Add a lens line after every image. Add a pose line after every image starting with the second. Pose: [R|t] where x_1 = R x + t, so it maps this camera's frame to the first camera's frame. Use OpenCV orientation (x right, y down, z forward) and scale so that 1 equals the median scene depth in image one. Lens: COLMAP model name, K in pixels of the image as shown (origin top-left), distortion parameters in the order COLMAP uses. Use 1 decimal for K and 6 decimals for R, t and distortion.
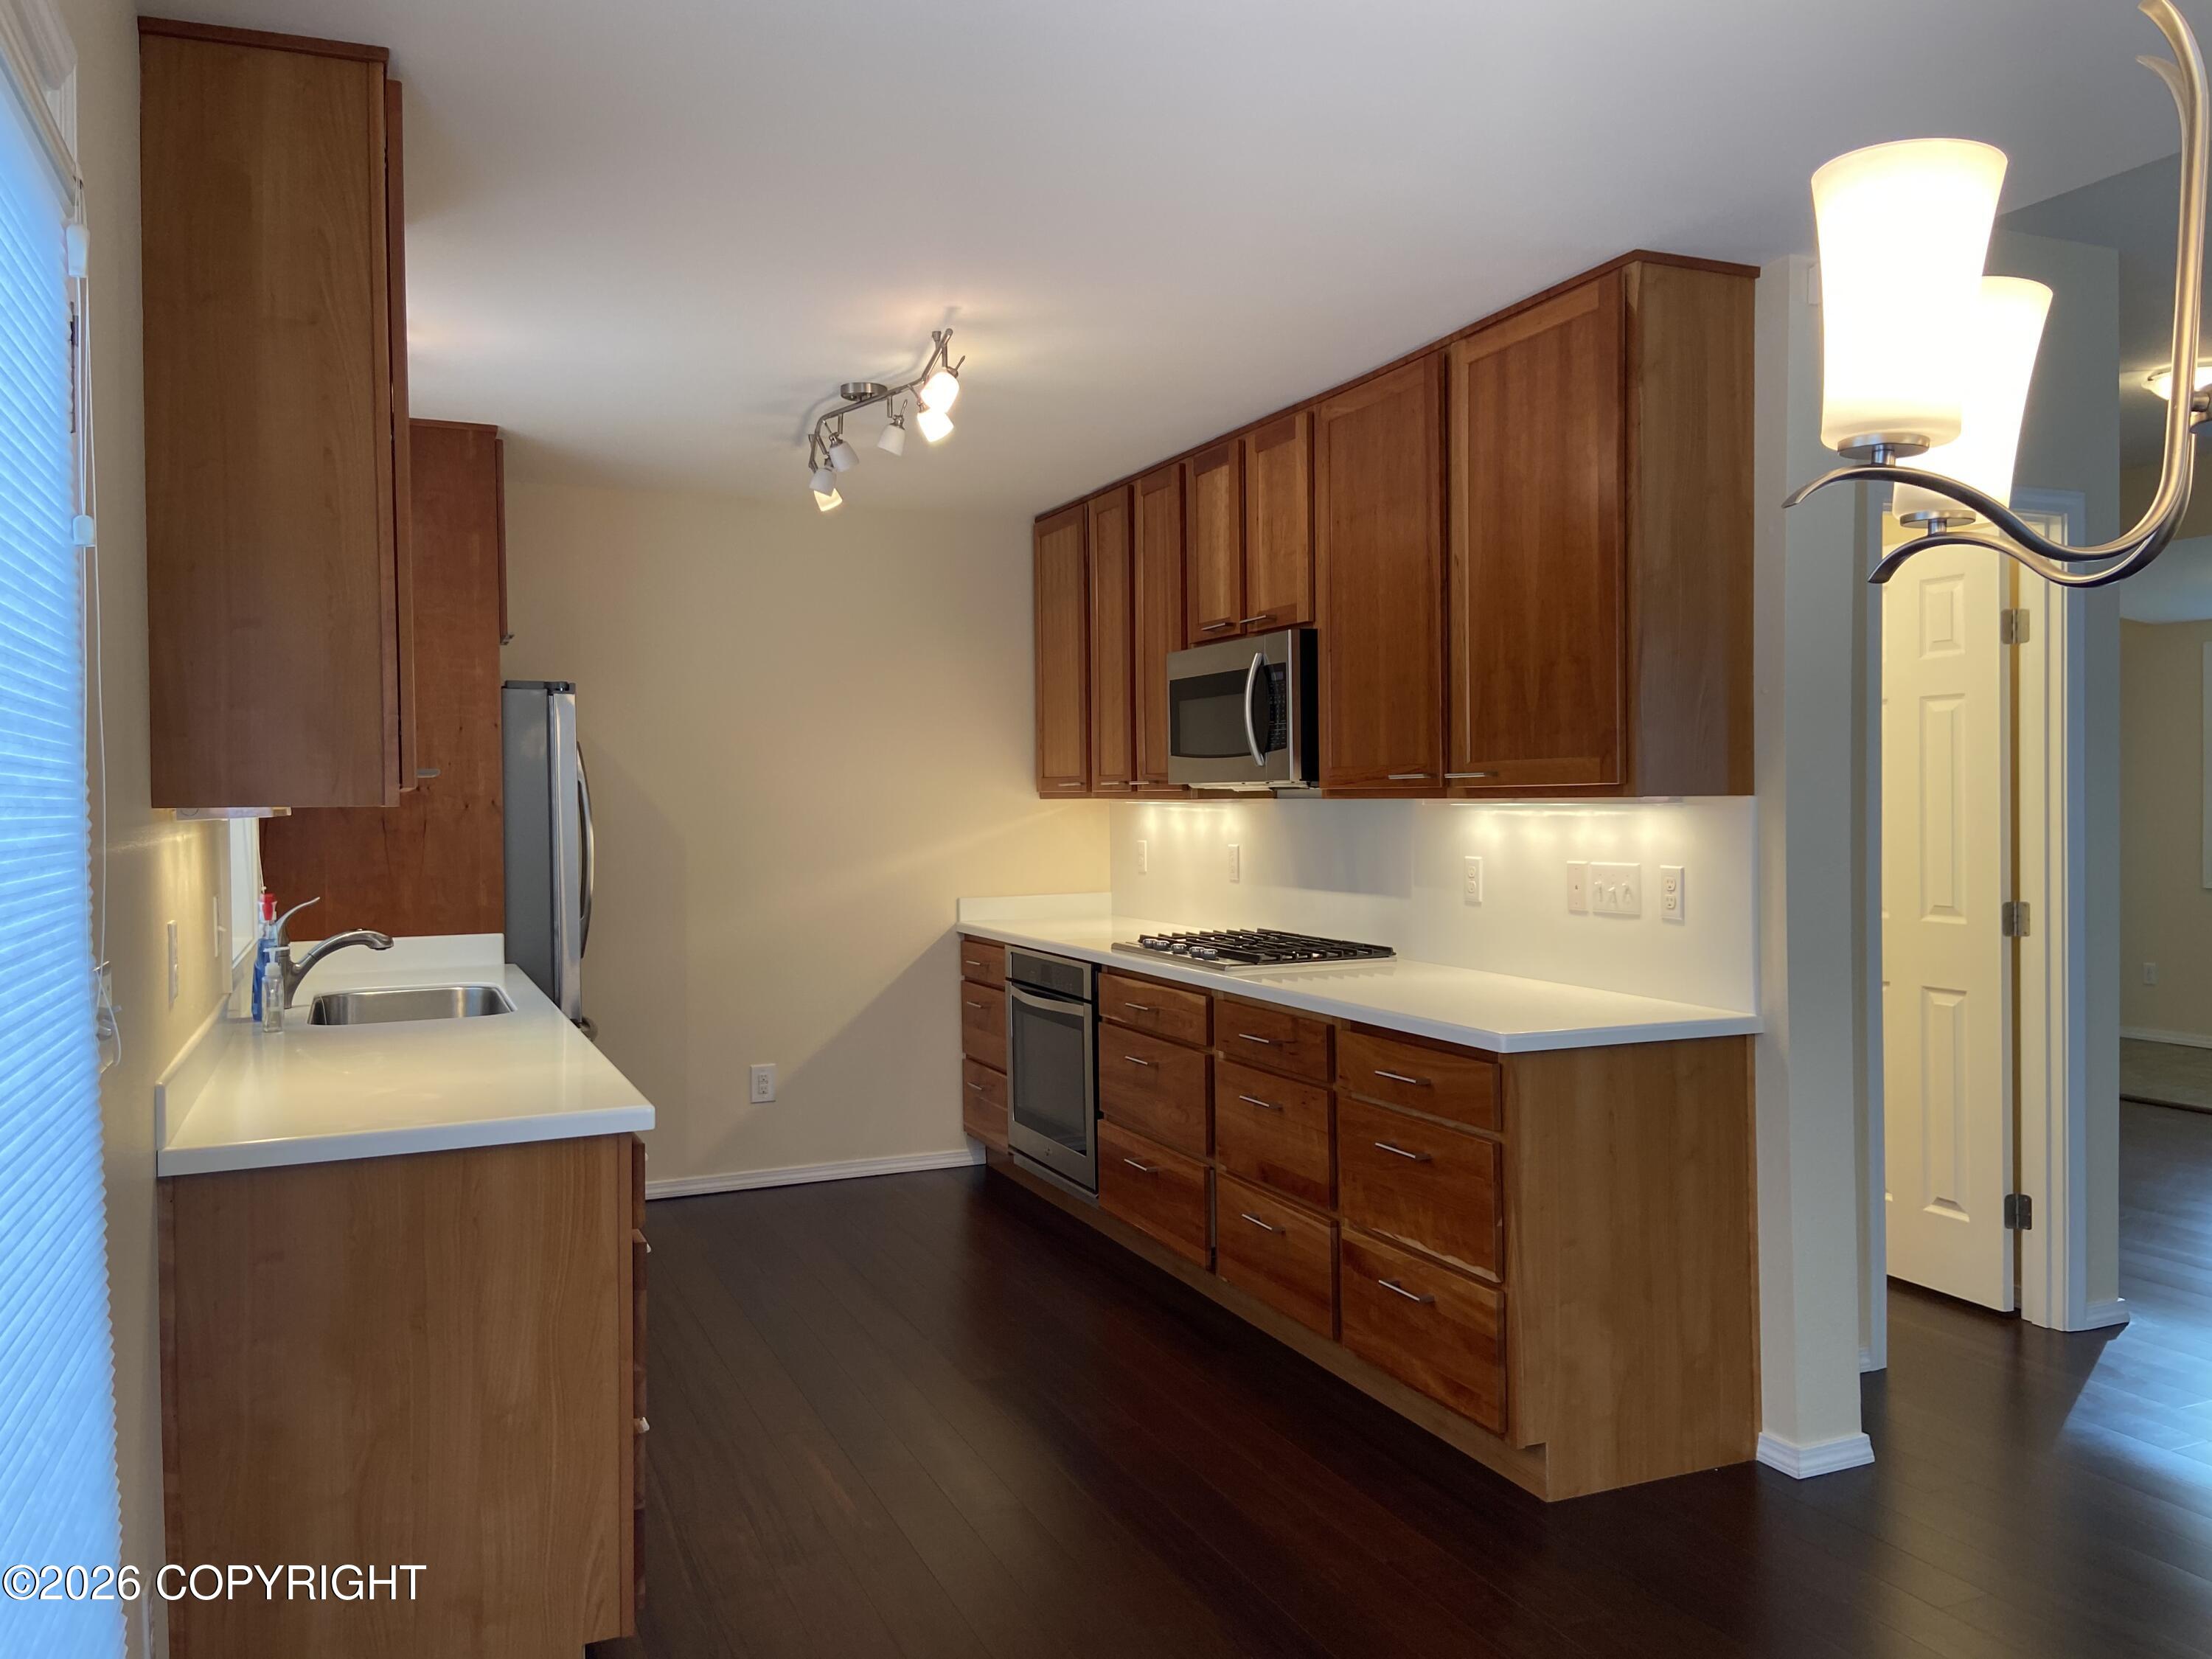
lens RADIAL K [[1666.8, 0, 1122.1], [0, 1666.8, 845.2], [0, 0, 1]] dist [0.086935, -0.081816]
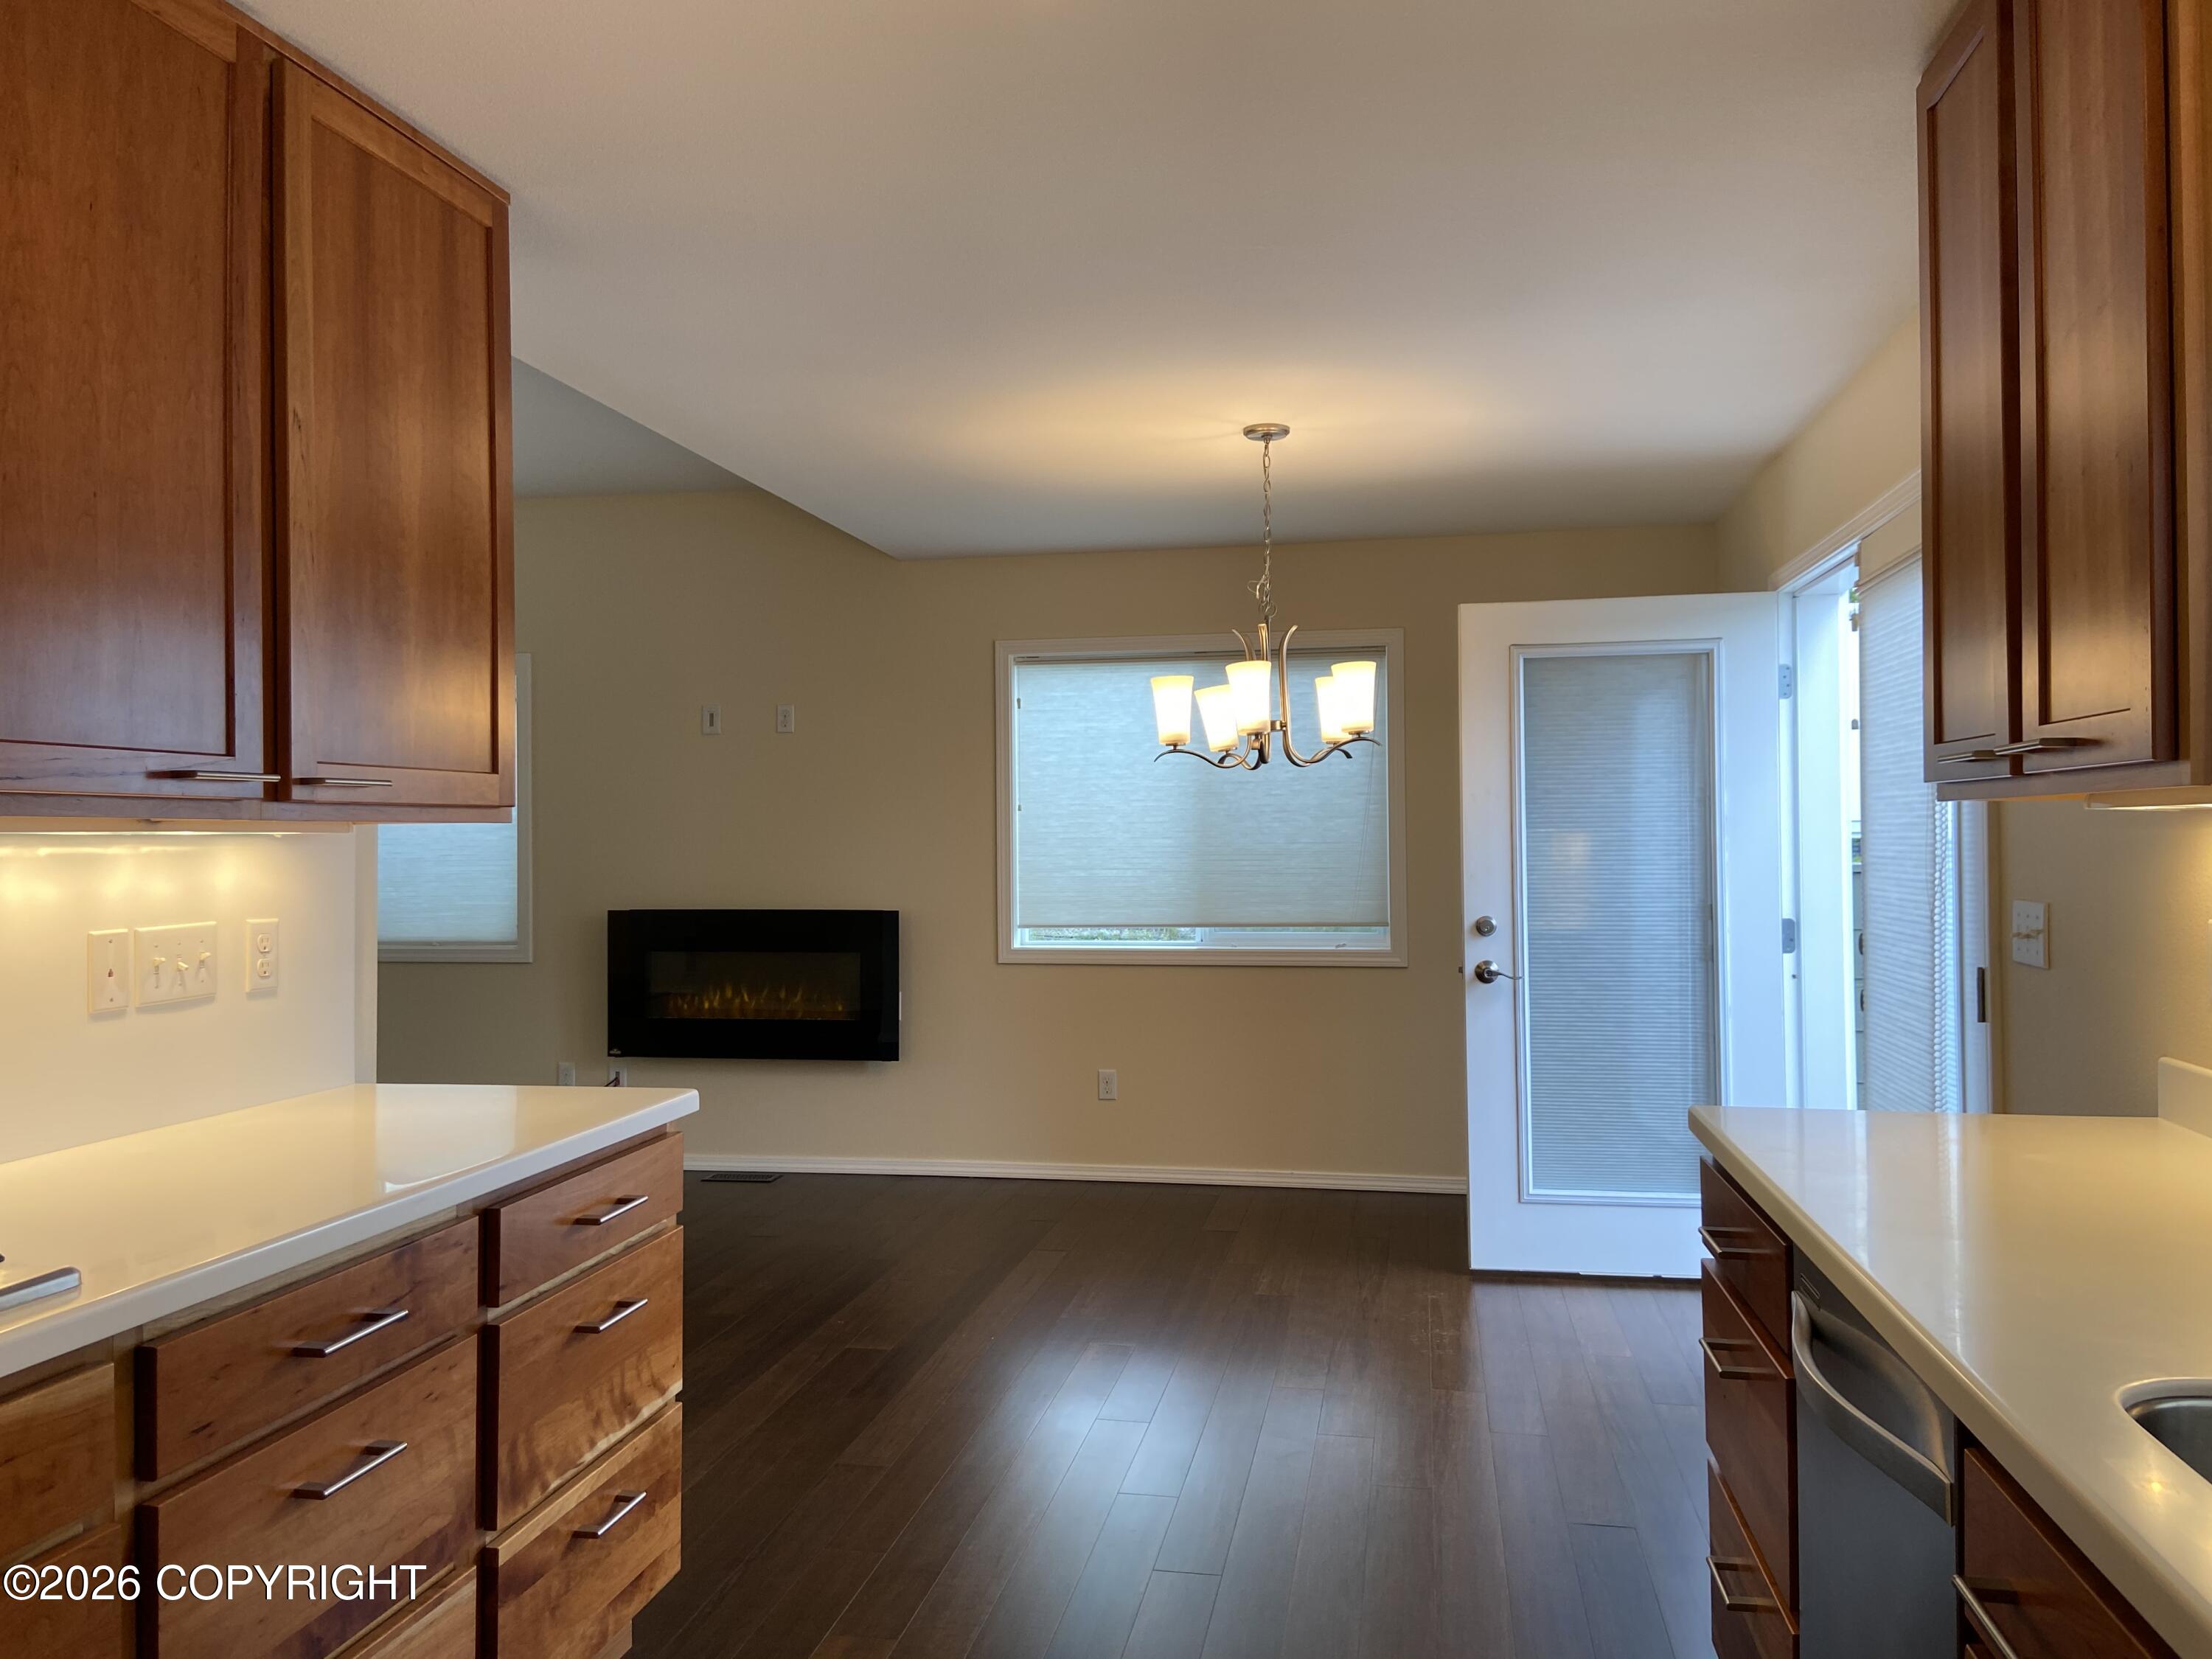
lens RADIAL K [[1666.8, 0, 1106.0], [0, 1666.8, 832.8], [0, 0, 1]] dist [0.086935, -0.081816]
pose [[-0.825200, 0.016565, 0.564598, -0.330874], [0.031782, 0.999348, 0.017132, -0.021827], [-0.563946, 0.032081, -0.825188, 1.174866]]
